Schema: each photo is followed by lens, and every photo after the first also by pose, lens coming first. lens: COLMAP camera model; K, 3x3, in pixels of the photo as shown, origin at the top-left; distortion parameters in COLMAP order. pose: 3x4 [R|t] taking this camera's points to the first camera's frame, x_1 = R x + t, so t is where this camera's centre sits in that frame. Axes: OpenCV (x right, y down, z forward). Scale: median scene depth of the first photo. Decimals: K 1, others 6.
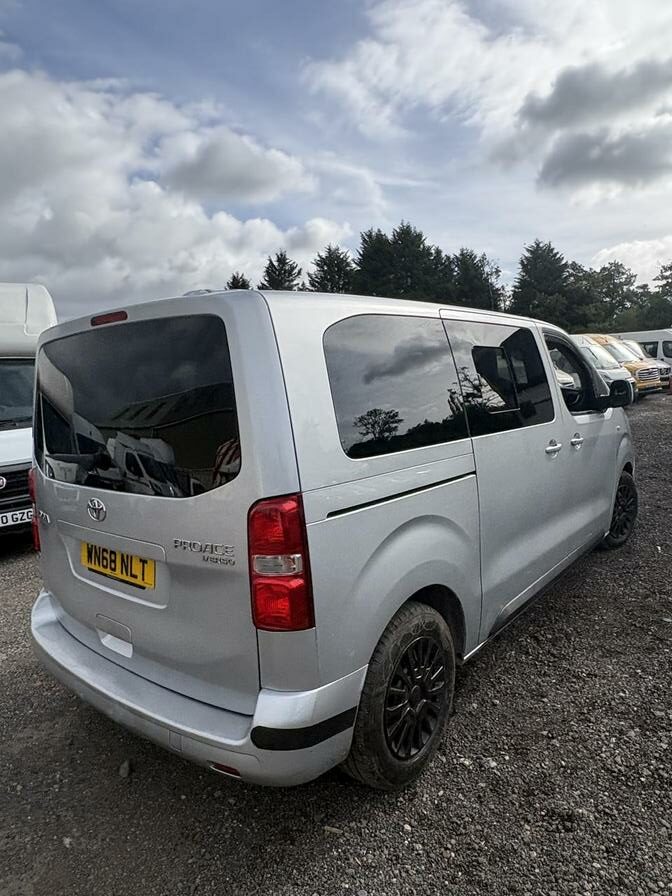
lens RADIAL K [[568.1, 0, 335.1], [0, 568.1, 435.3], [0, 0, 1]] dist [0.005781, -0.000218]
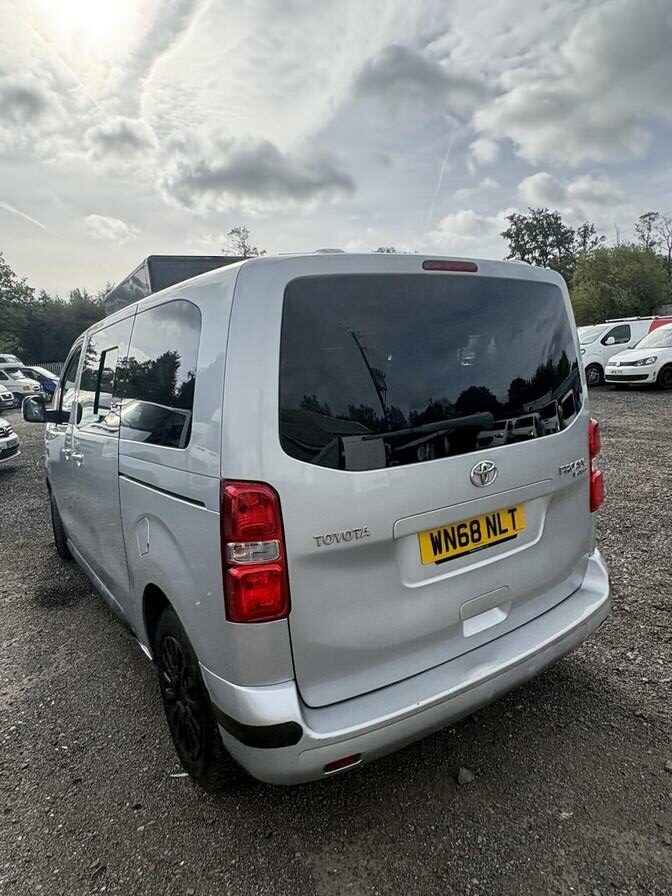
lens RADIAL K [[567.6, 0, 341.7], [0, 567.6, 424.9], [0, 0, 1]] dist [0.002180, -0.001972]
pose [[0.288650, -0.068552, 0.954977, -0.296615], [0.150029, 0.988350, 0.025600, -0.001287], [-0.945607, 0.135885, 0.295572, 0.204060]]
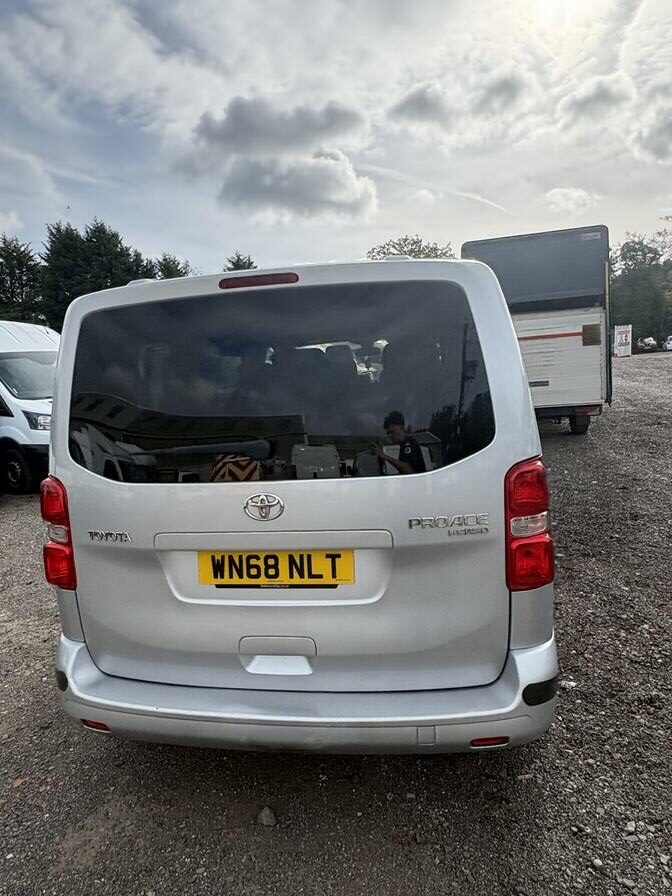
lens RADIAL K [[567.6, 0, 341.7], [0, 567.6, 424.9], [0, 0, 1]] dist [0.002180, -0.001972]
pose [[0.862395, -0.052068, 0.503551, -0.160323], [0.067215, 0.997667, -0.011954, 0.006324], [-0.501754, 0.044155, 0.863883, 0.046957]]
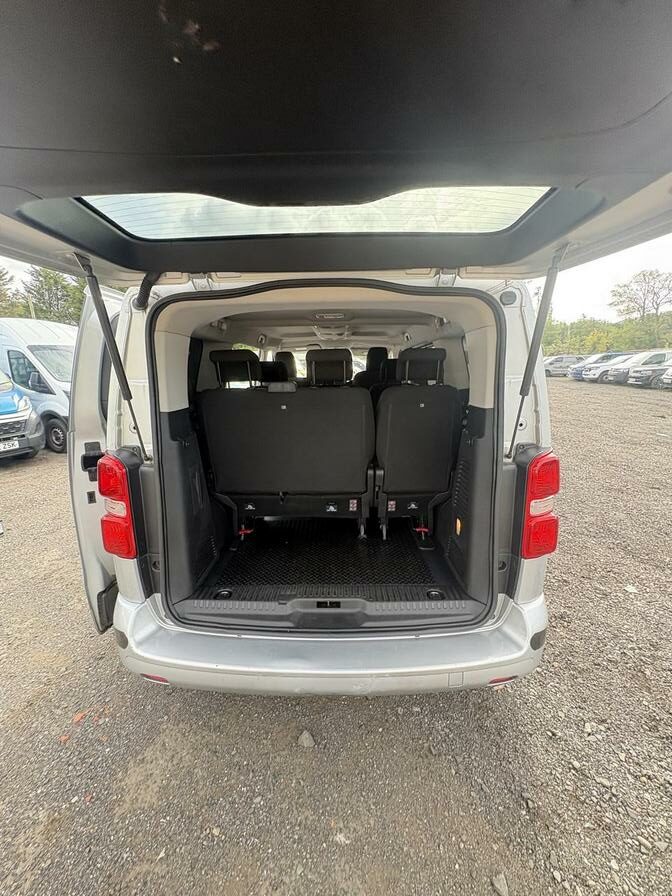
lens RADIAL K [[360.9, 0, 338.3], [0, 360.9, 442.6], [0, 0, 1]] dist [-0.002996, 0.000186]
pose [[0.783950, -0.076516, 0.616090, -0.163523], [0.030663, 0.995937, 0.084673, 0.001858], [-0.620066, -0.047488, 0.783111, 0.117517]]
